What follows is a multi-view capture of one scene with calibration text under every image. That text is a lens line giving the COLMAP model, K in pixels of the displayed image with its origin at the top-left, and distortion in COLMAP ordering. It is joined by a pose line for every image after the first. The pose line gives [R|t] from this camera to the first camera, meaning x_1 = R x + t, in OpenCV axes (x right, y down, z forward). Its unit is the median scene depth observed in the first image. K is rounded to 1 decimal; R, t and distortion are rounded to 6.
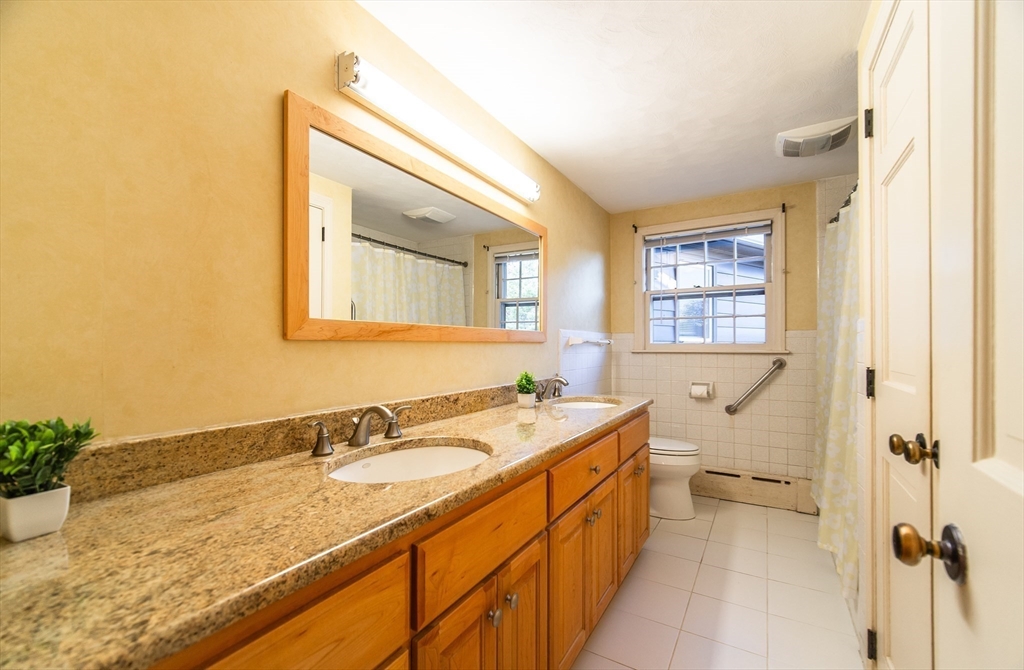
lens RADIAL K [[419.2, 0, 512.2], [0, 419.2, 341.2], [0, 0, 1]] dist [0.000610, -0.000148]
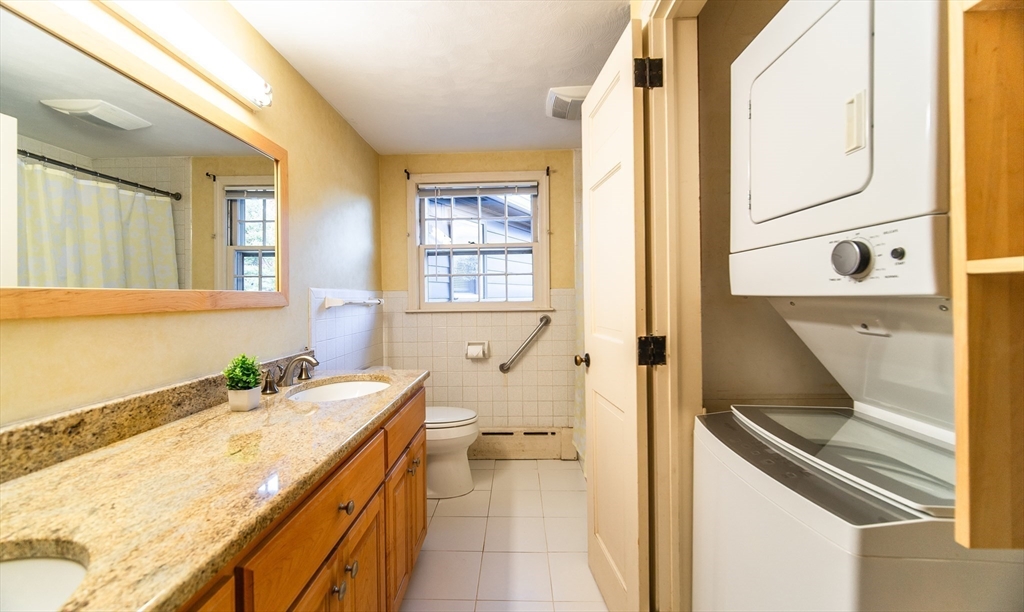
lens RADIAL K [[408.8, 0, 510.9], [0, 408.8, 295.2], [0, 0, 1]] dist [-0.000293, -0.000103]
pose [[0.865096, -0.010794, 0.501490, 0.051004], [0.010233, 0.999940, 0.003870, -0.013468], [-0.501502, 0.001784, 0.865155, 0.156408]]
